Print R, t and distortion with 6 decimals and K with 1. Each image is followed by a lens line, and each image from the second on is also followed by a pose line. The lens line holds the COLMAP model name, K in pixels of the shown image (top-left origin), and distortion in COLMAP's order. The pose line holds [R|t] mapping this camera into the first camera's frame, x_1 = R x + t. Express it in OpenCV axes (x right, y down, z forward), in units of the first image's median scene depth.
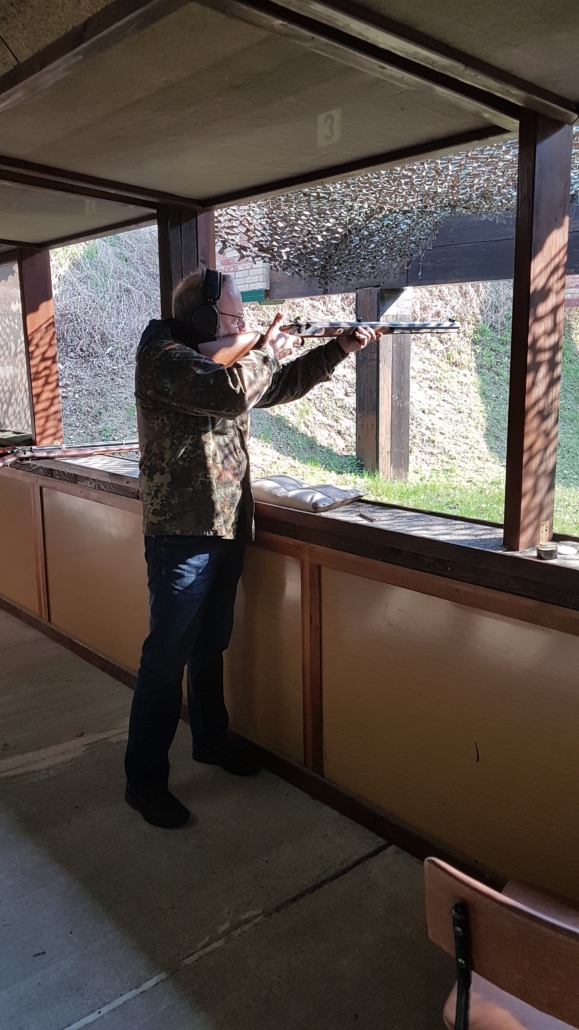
lens RADIAL K [[775.8, 0, 249.7], [0, 775.8, 505.0], [0, 0, 1]] dist [-0.009857, -0.015466]
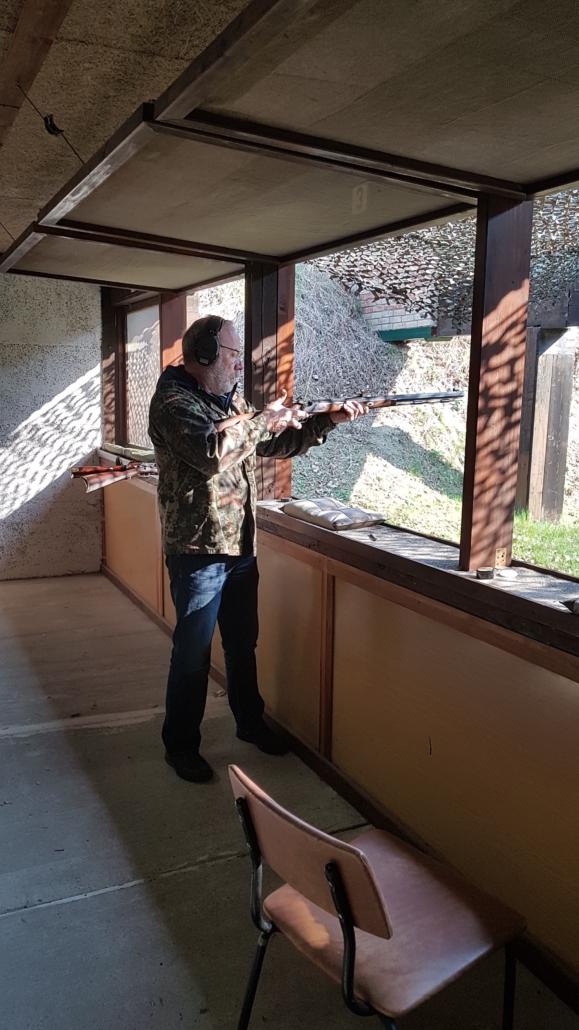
lens RADIAL K [[775.8, 0, 267.6], [0, 775.8, 532.3], [0, 0, 1]] dist [-0.009857, -0.015466]
pose [[0.968175, 0.075741, -0.238538, 0.238254], [-0.076782, 0.997036, 0.004938, 0.013368], [0.238205, 0.013534, 0.971121, -0.129981]]
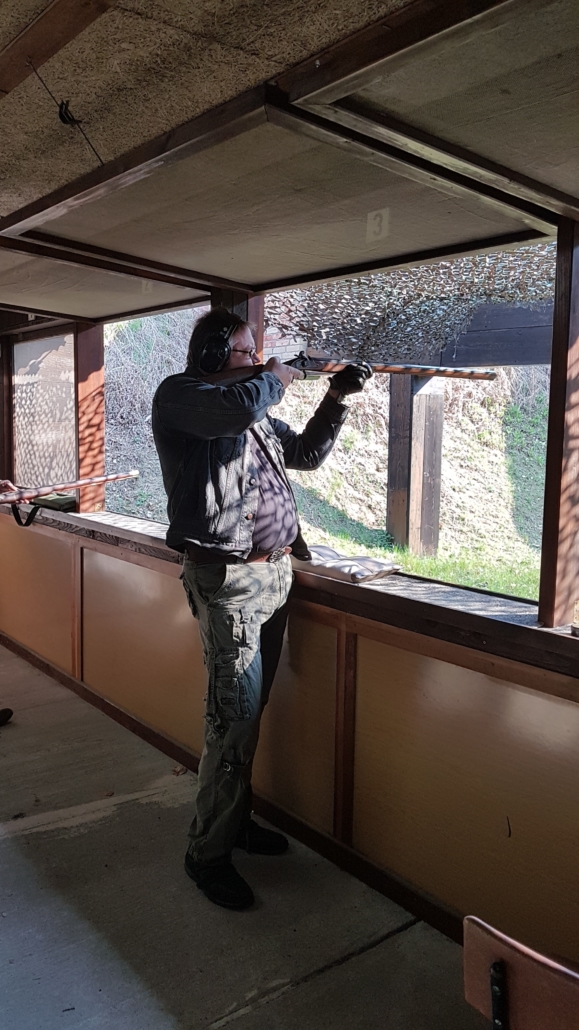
lens RADIAL K [[775.8, 0, 250.7], [0, 775.8, 506.0], [0, 0, 1]] dist [-0.009857, -0.015466]
pose [[0.998694, 0.039184, -0.032790, -0.019869], [-0.041943, 0.995220, -0.088190, 0.004025], [0.029178, 0.089450, 0.995564, -0.038162]]
